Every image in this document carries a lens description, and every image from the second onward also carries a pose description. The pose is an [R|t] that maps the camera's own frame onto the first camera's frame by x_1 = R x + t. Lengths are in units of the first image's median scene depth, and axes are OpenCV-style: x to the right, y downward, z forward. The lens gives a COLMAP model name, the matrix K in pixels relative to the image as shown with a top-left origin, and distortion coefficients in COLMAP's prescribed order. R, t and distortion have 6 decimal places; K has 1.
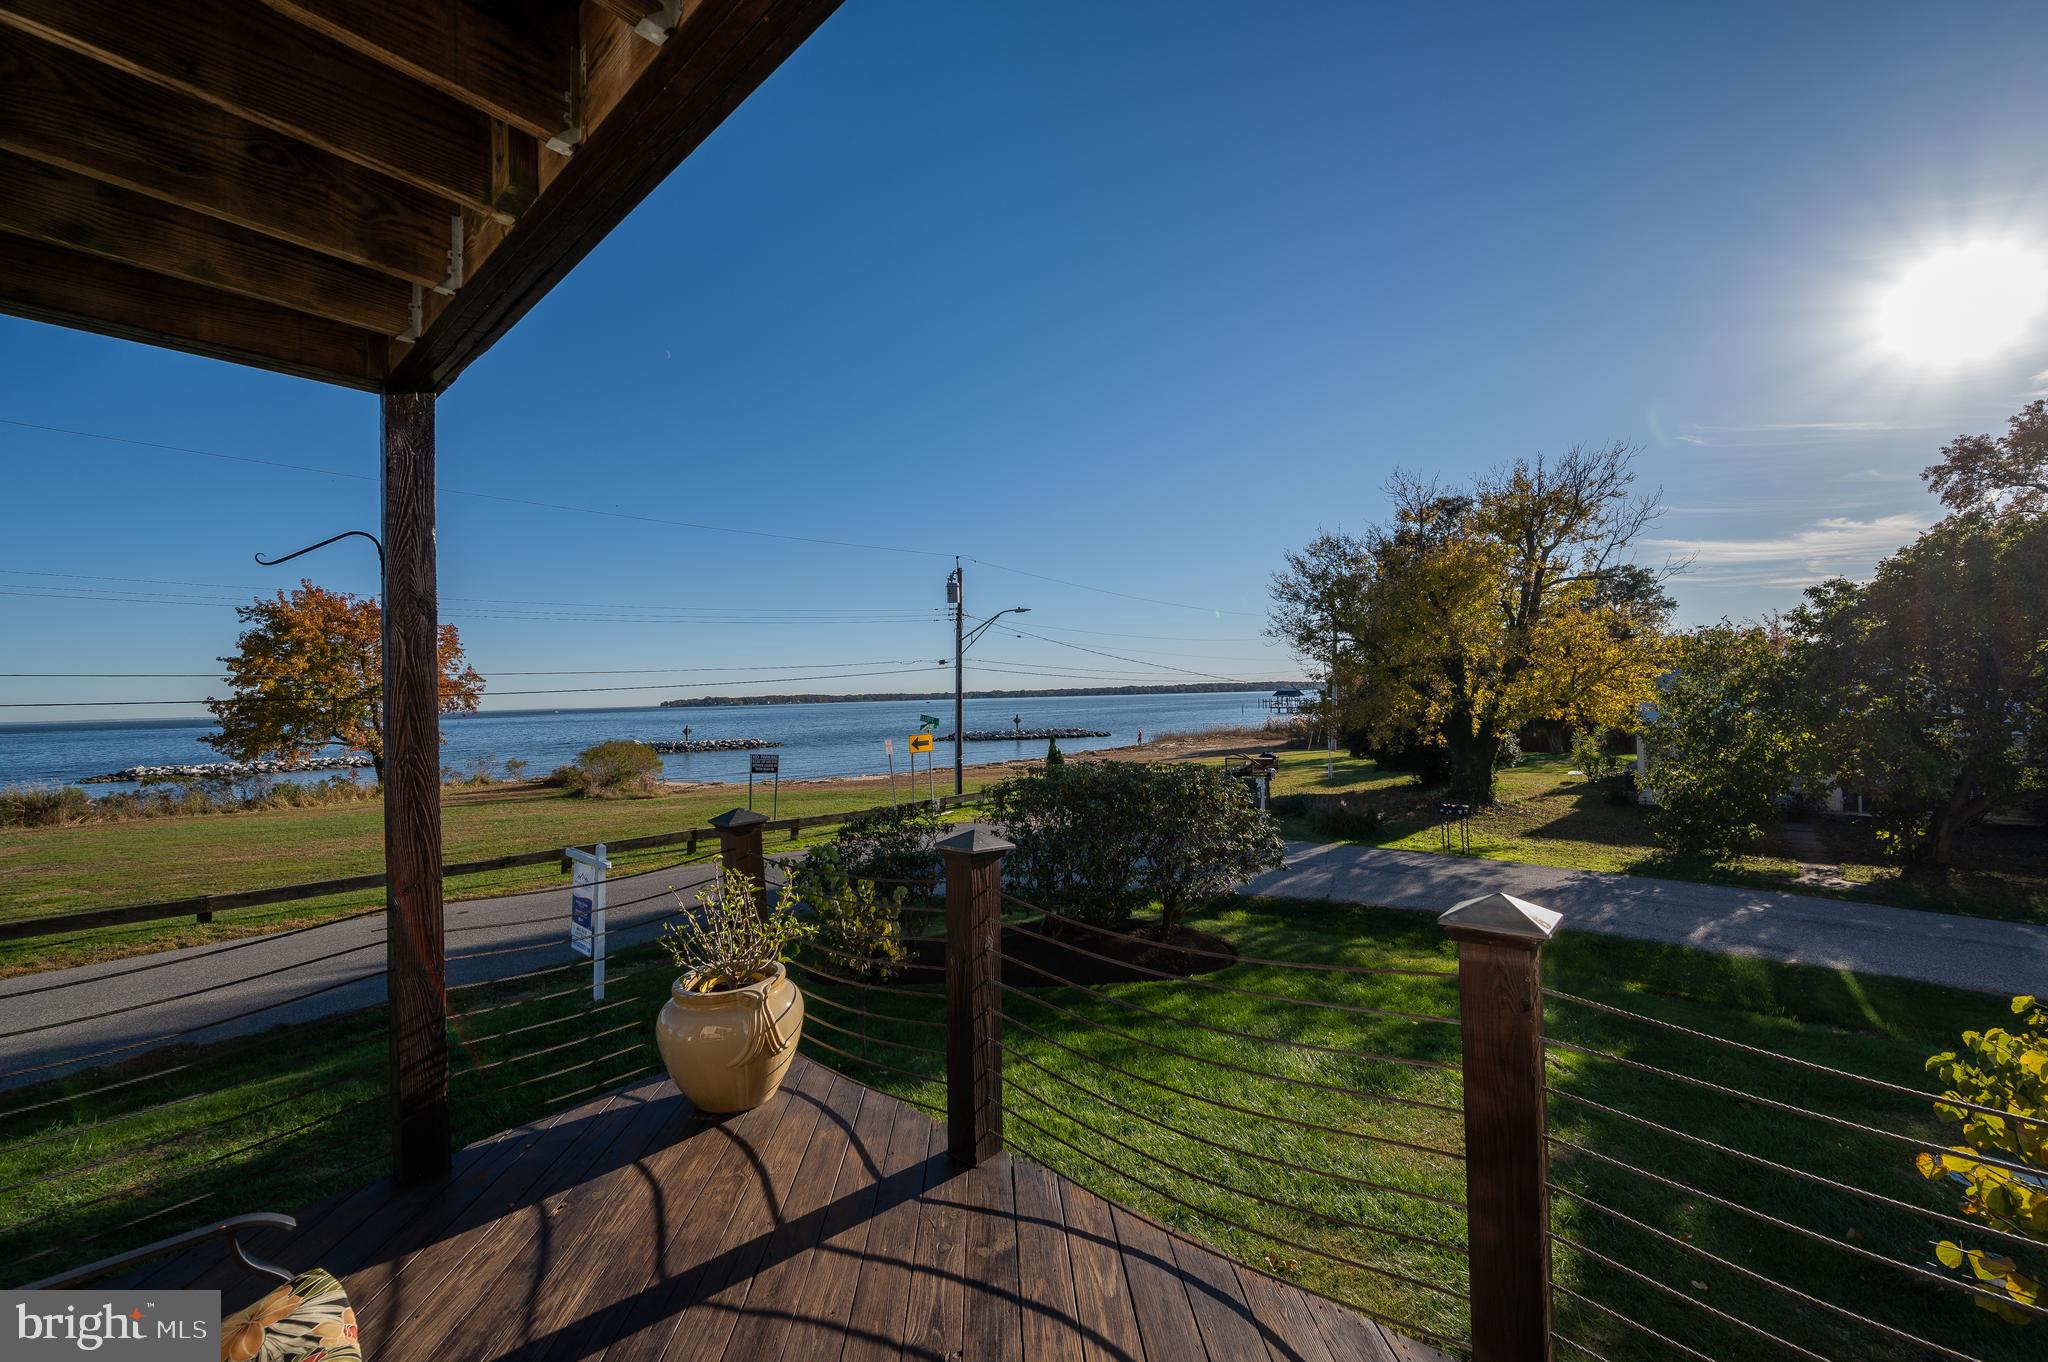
lens RADIAL K [[820.3, 0, 1030.8], [0, 820.3, 682.7], [0, 0, 1]] dist [0.000565, 0.000069]
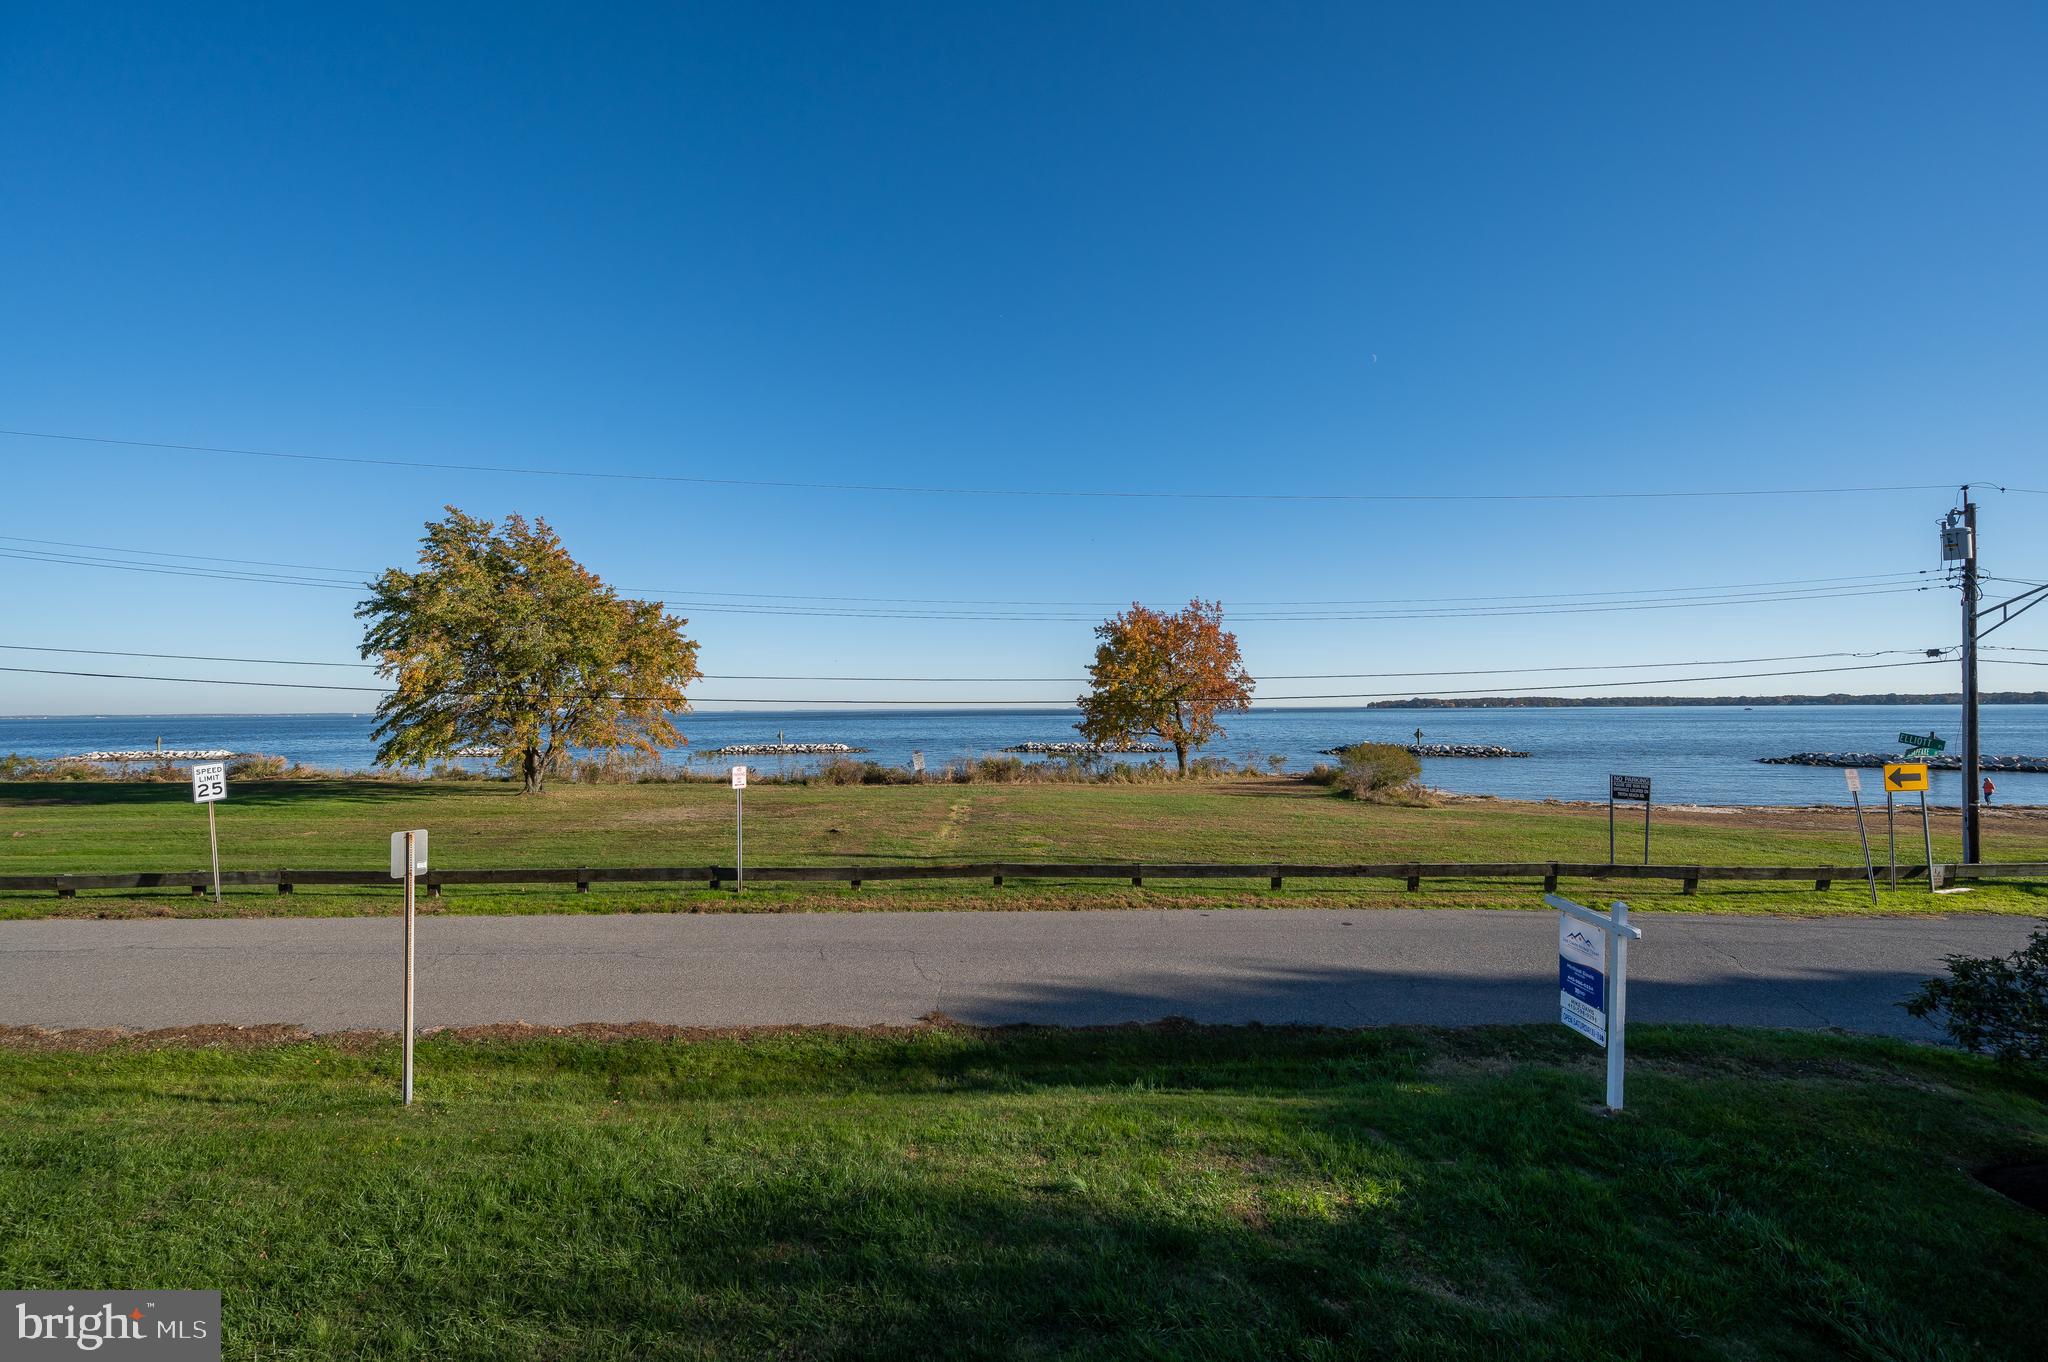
lens RADIAL K [[817.5, 0, 1018.2], [0, 817.5, 674.4], [0, 0, 1]] dist [-0.000334, -0.000132]
pose [[0.677204, -0.009022, -0.735740, -0.101516], [0.000535, 0.999931, -0.011770, -0.000825], [0.735795, 0.007577, 0.677162, 0.026111]]
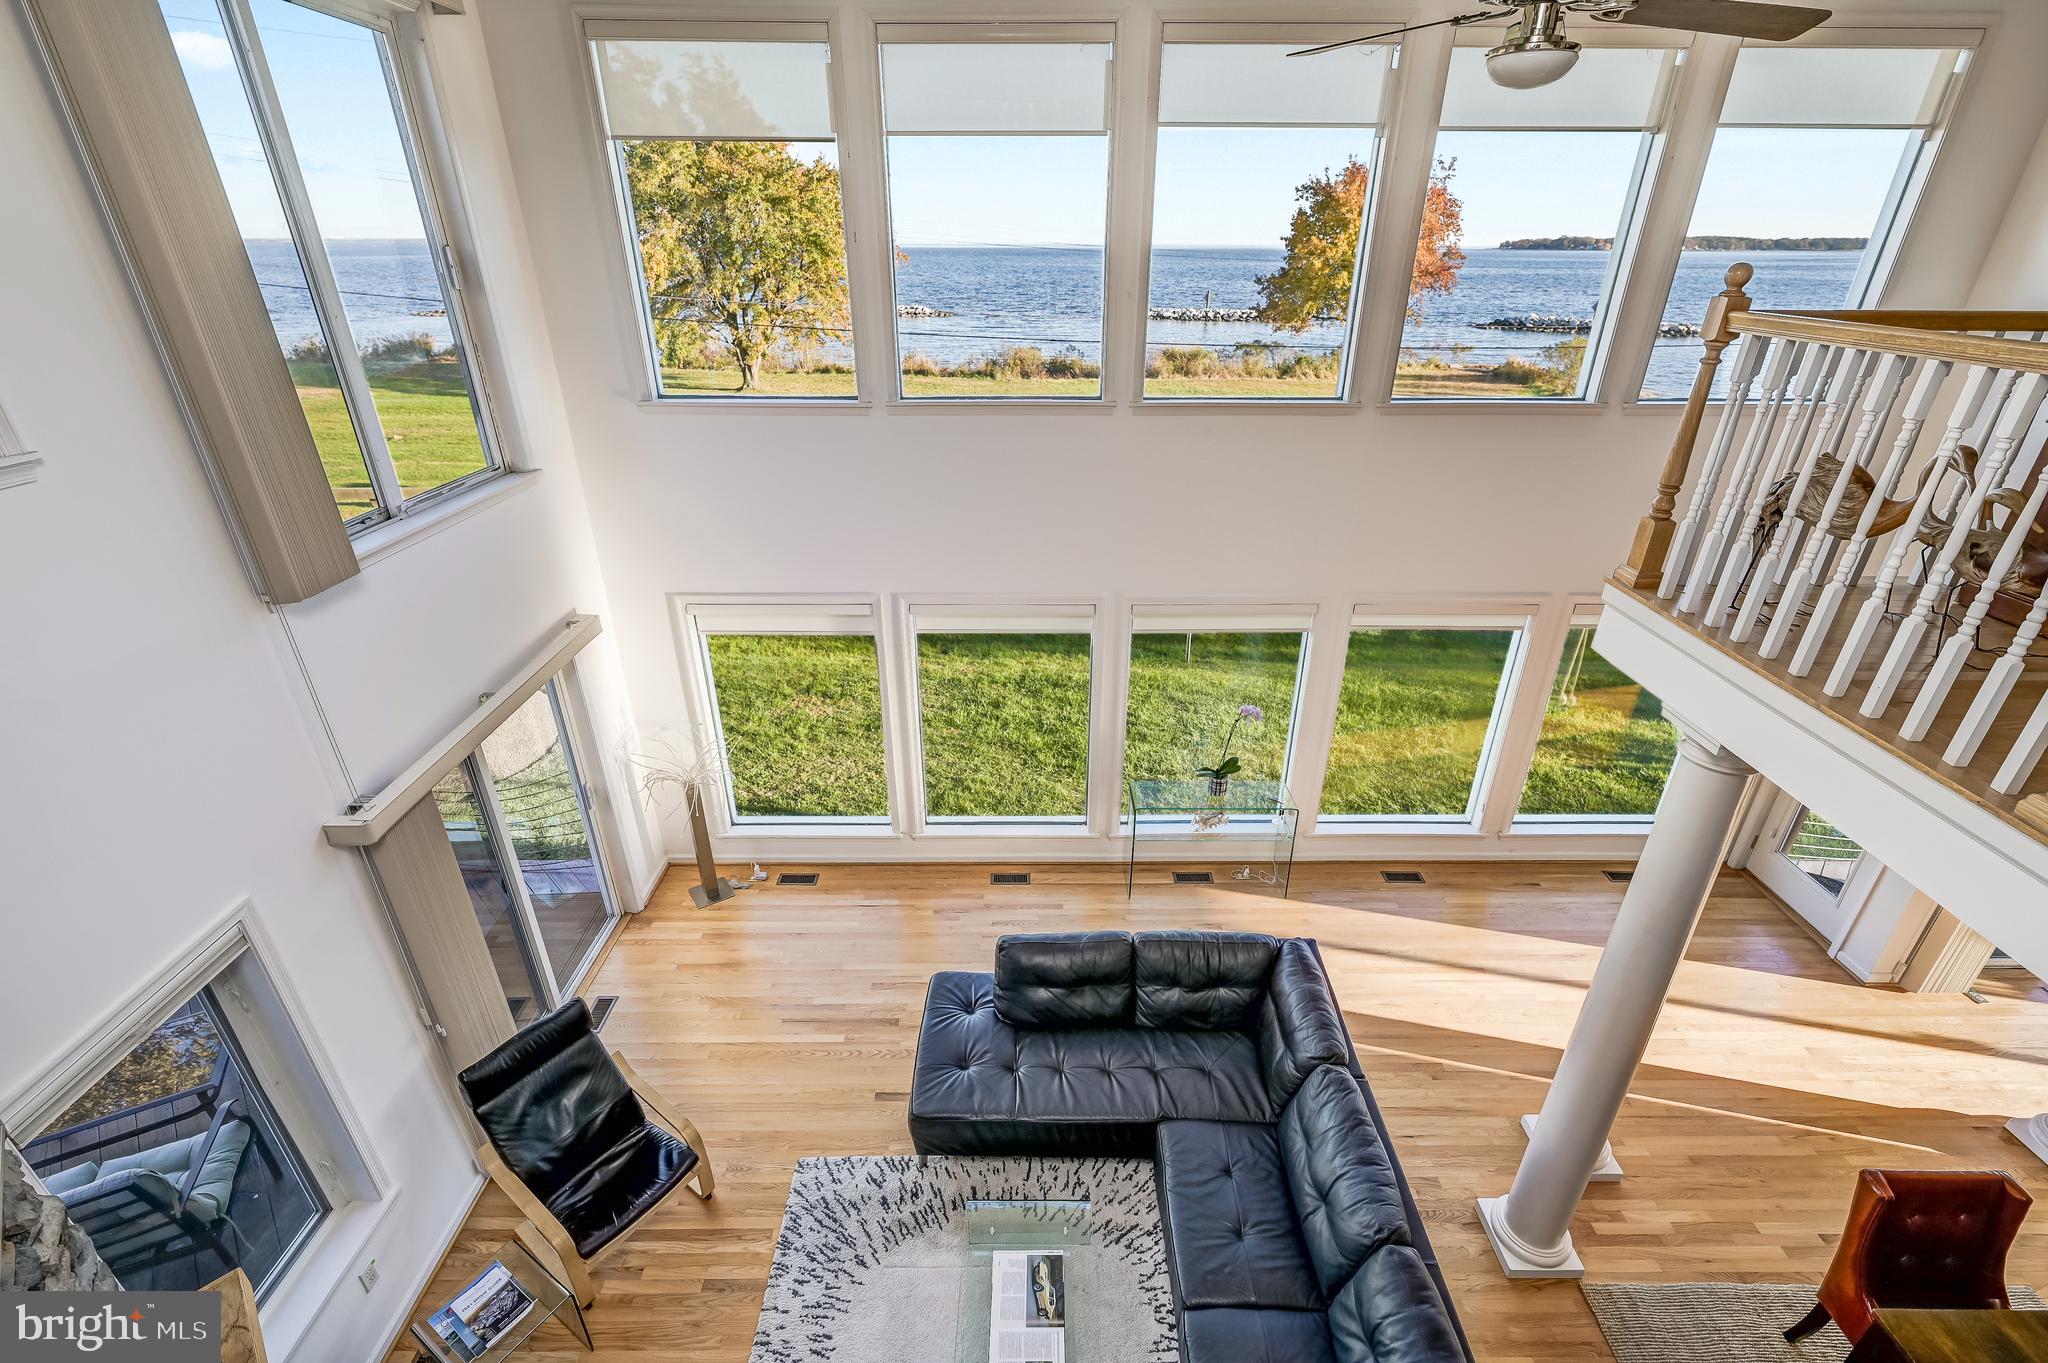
lens RADIAL K [[892.9, 0, 1031.6], [0, 892.9, 694.7], [0, 0, 1]] dist [-0.001504, 0.000374]
pose [[0.652506, 0.367898, -0.662485, -0.146428], [-0.009270, 0.878051, 0.478478, -0.073212], [0.757727, -0.306069, 0.576344, -0.254507]]
